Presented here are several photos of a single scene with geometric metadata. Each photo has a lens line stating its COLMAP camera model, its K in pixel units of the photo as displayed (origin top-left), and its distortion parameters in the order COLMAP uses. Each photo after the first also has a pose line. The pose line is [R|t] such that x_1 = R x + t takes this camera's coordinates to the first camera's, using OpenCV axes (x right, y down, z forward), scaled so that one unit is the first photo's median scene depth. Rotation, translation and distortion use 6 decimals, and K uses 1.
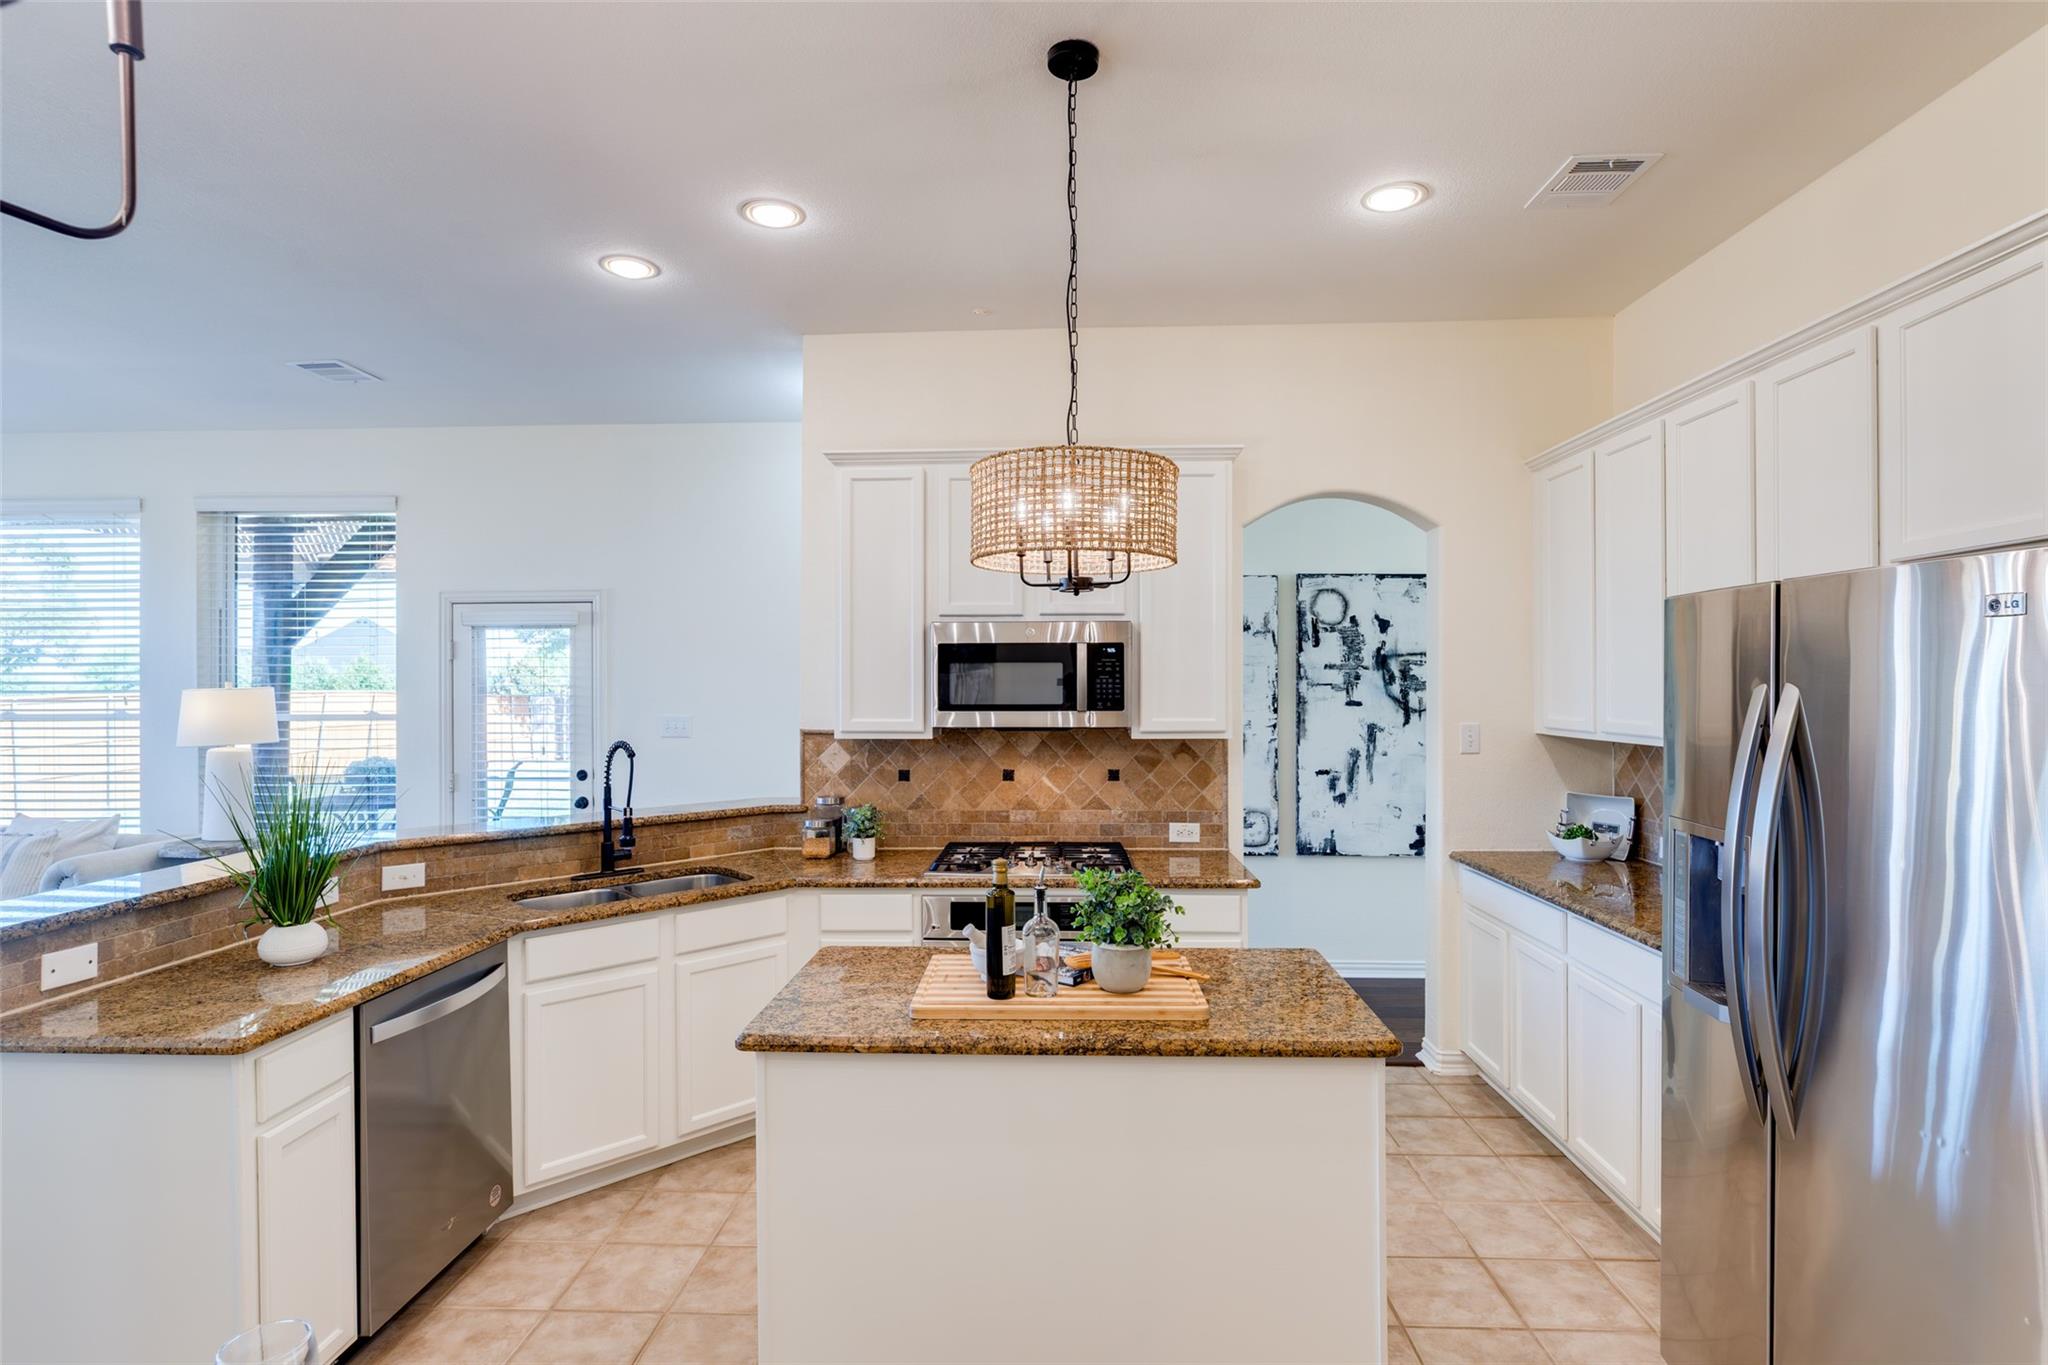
lens RADIAL K [[1025.1, 0, 1028.9], [0, 1025.1, 684.7], [0, 0, 1]] dist [-0.017587, 0.000343]
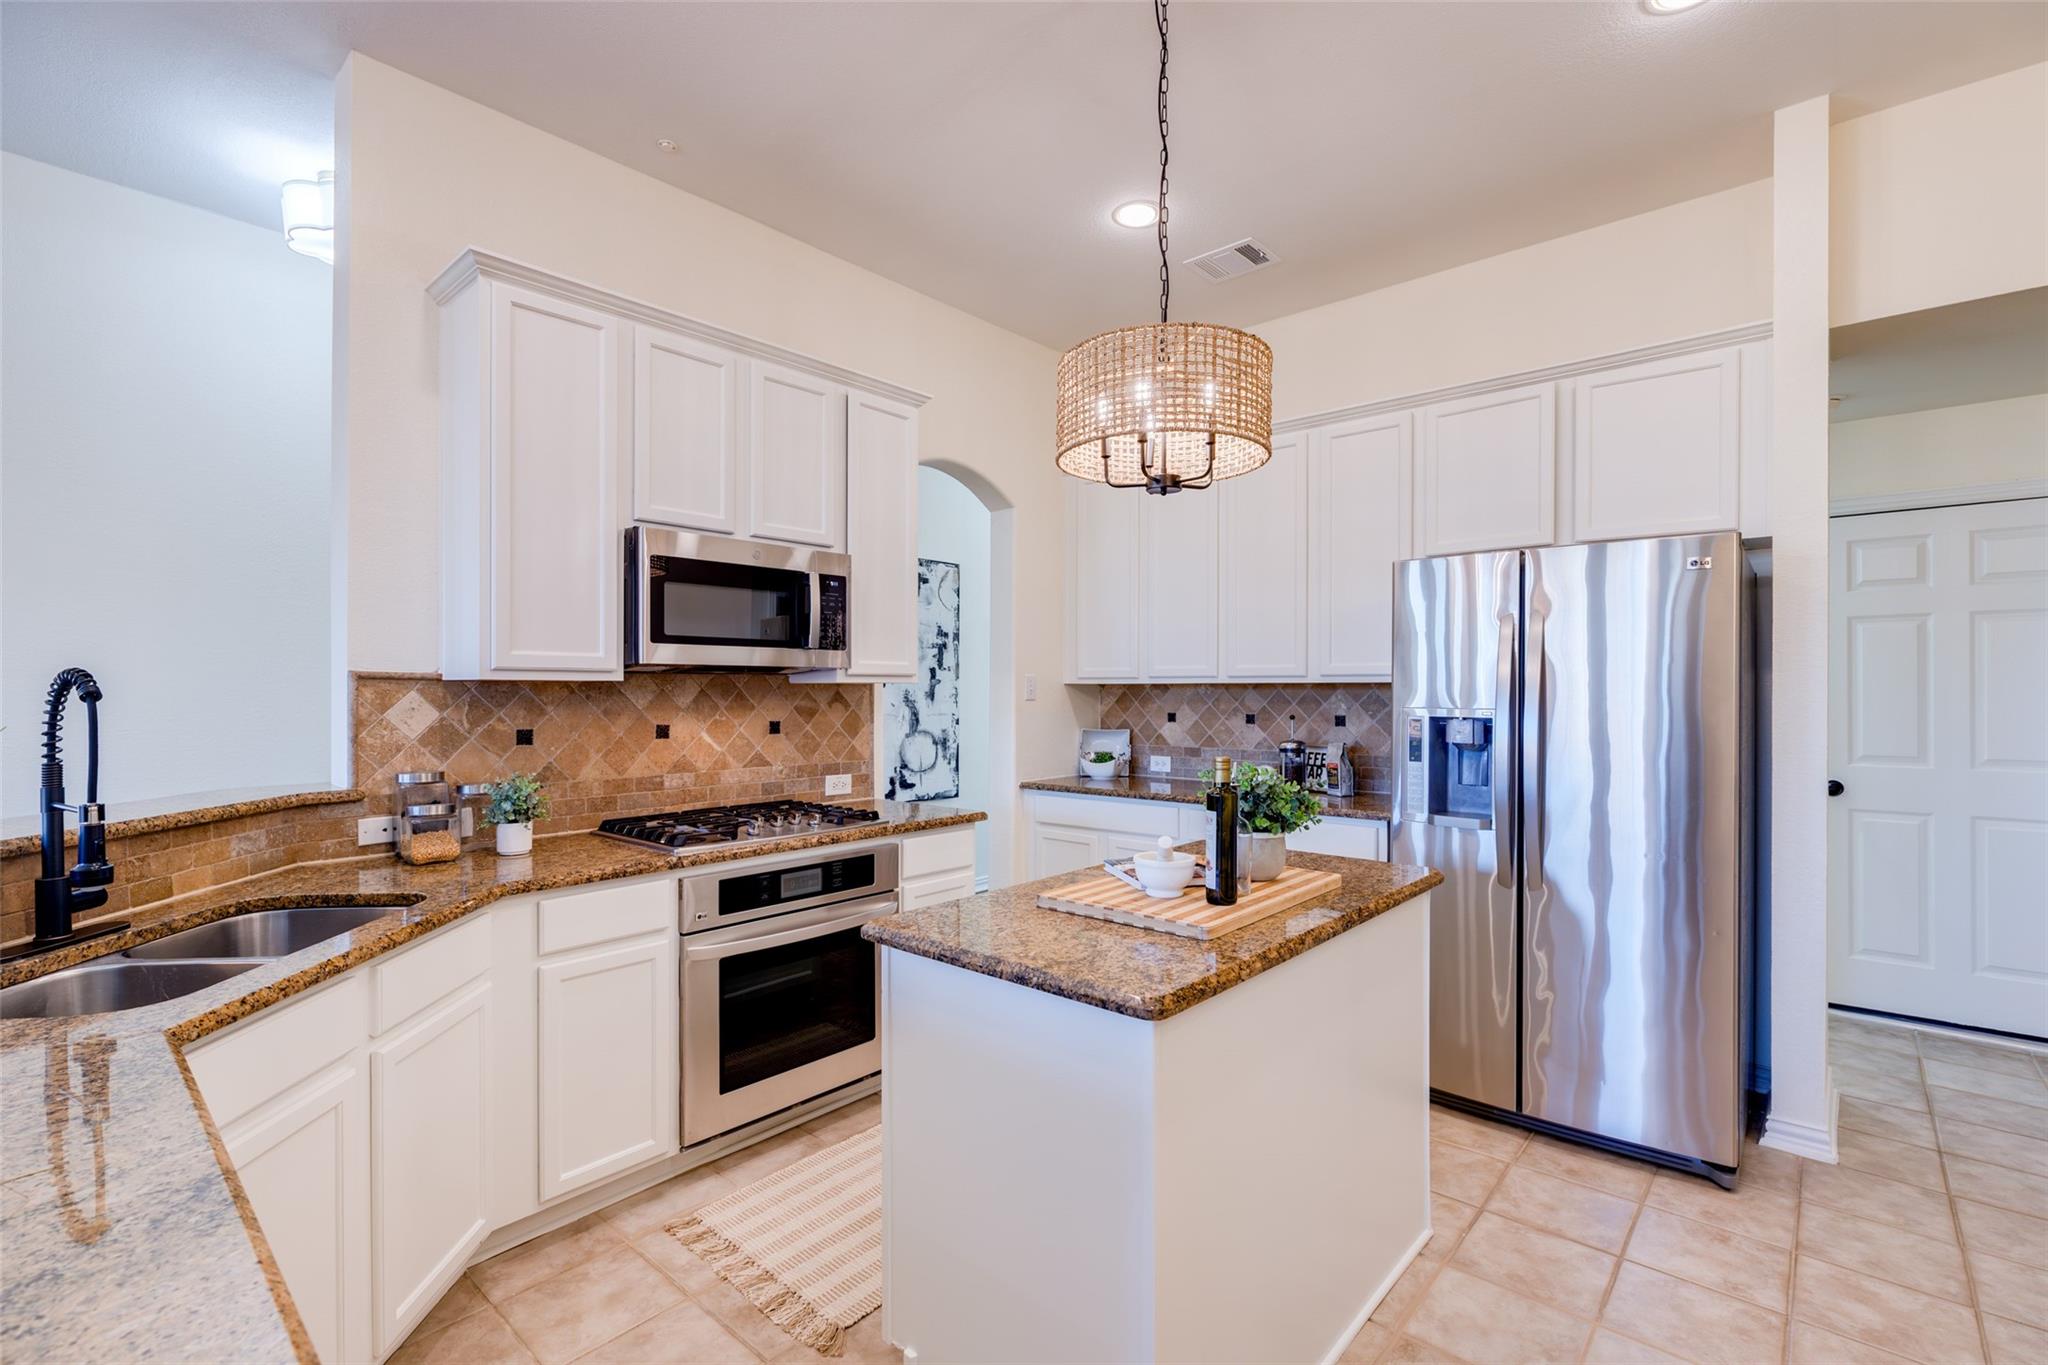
lens RADIAL K [[927.2, 0, 1015.9], [0, 927.2, 690.8], [0, 0, 1]] dist [0.003106, 0.000409]
pose [[0.624201, 0.003602, 0.781255, -0.425712], [0.001073, 0.999984, -0.005468, 0.060906], [-0.781263, 0.004252, 0.624188, 0.325031]]
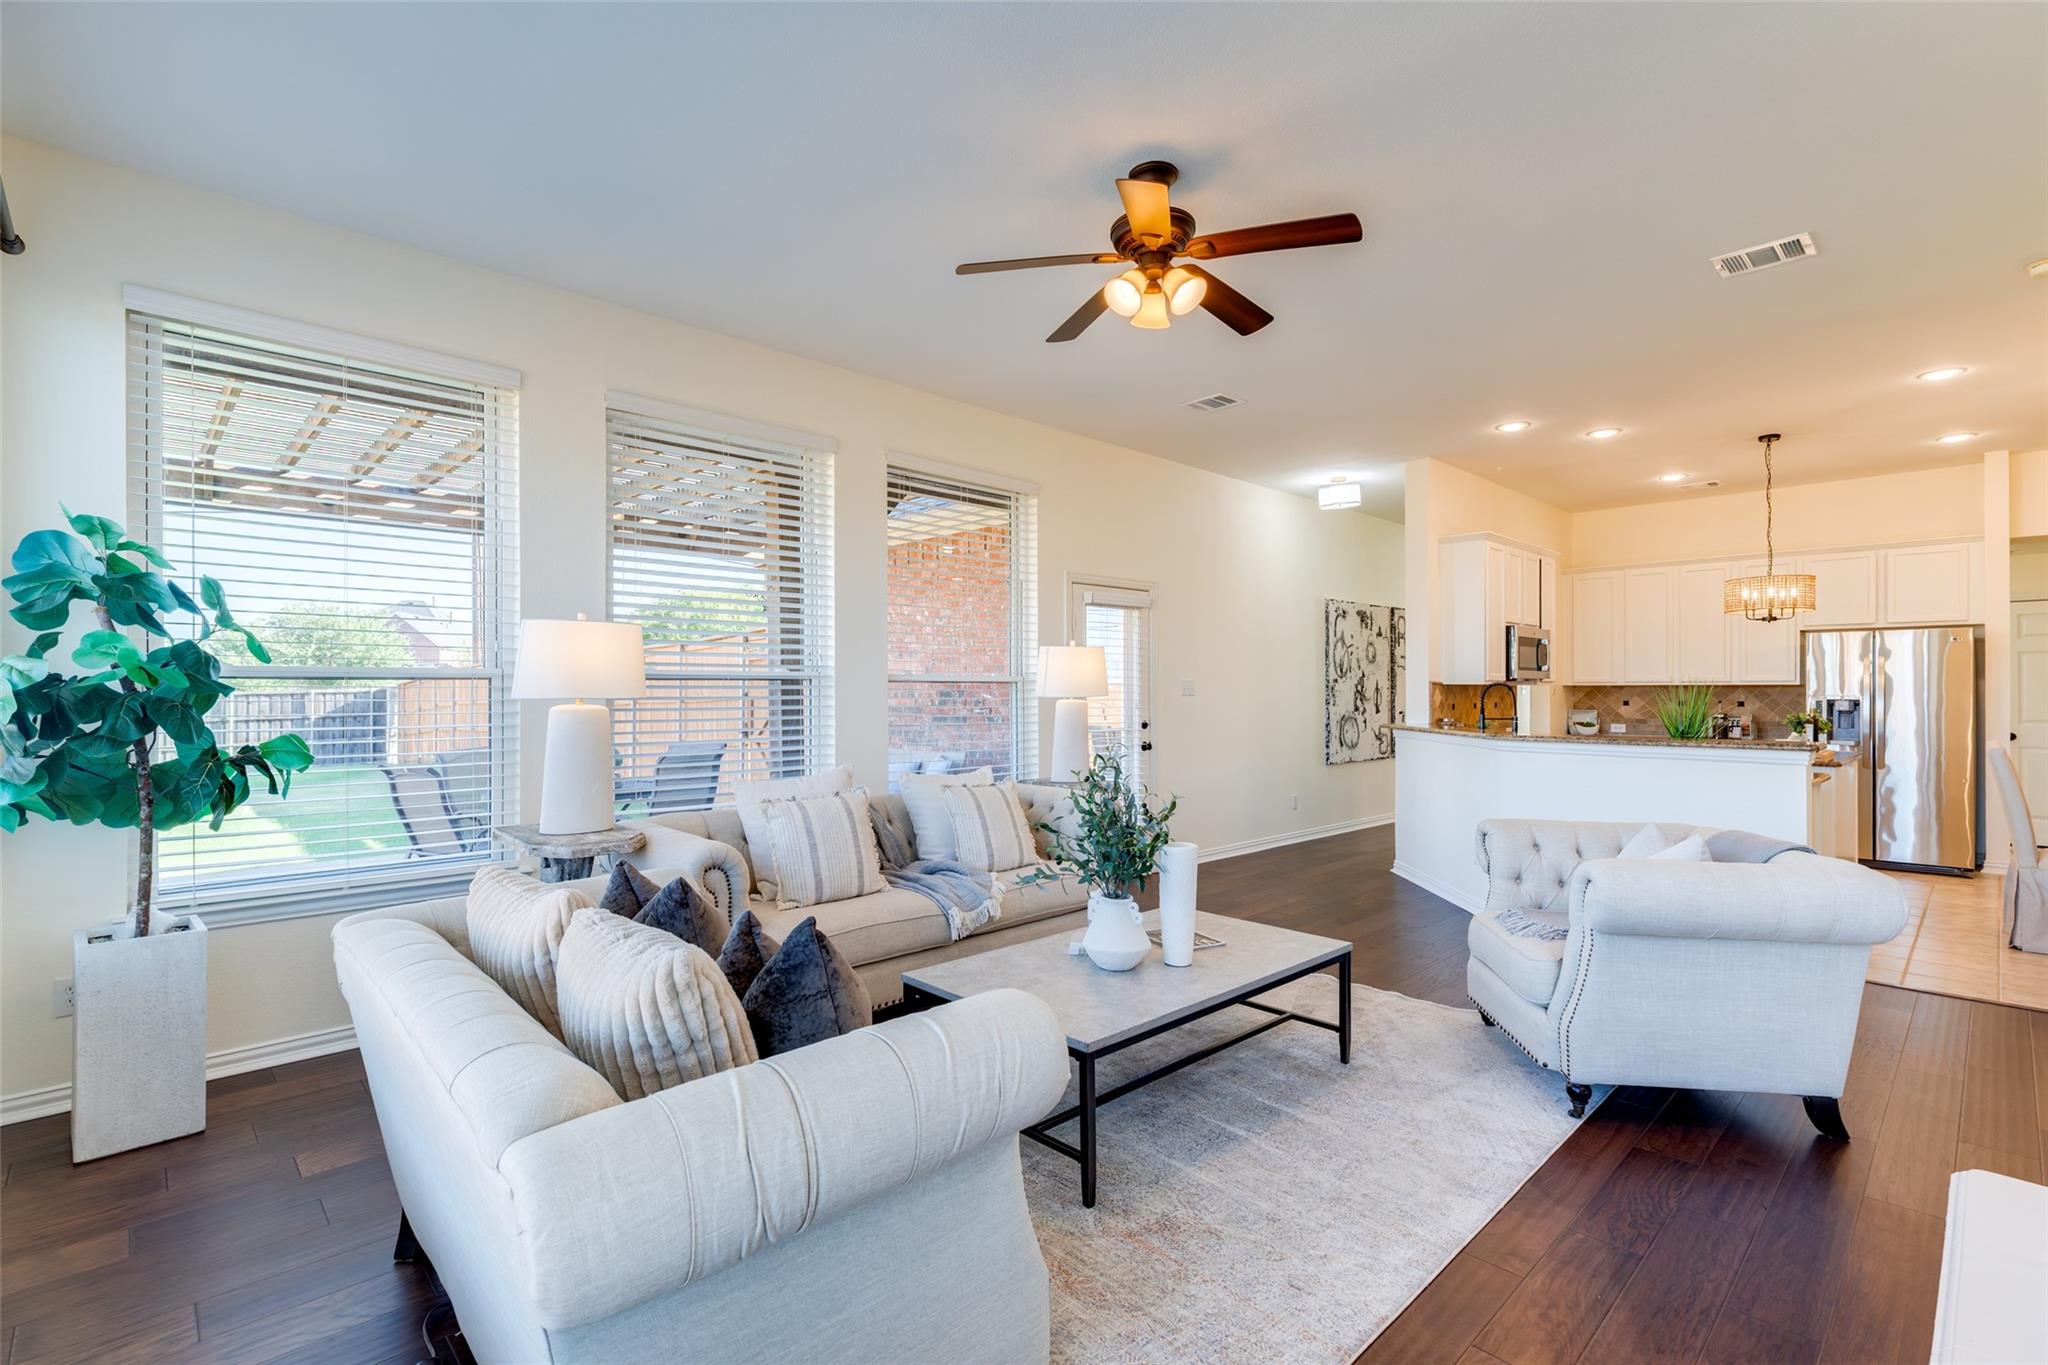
lens RADIAL K [[927.2, 0, 1039.6], [0, 927.2, 688.6], [0, 0, 1]] dist [0.003106, 0.000409]
pose [[0.685038, 0.008354, 0.728459, -1.867351], [-0.001616, 0.999949, -0.009948, 0.077020], [-0.728506, 0.005638, 0.685017, 0.405344]]
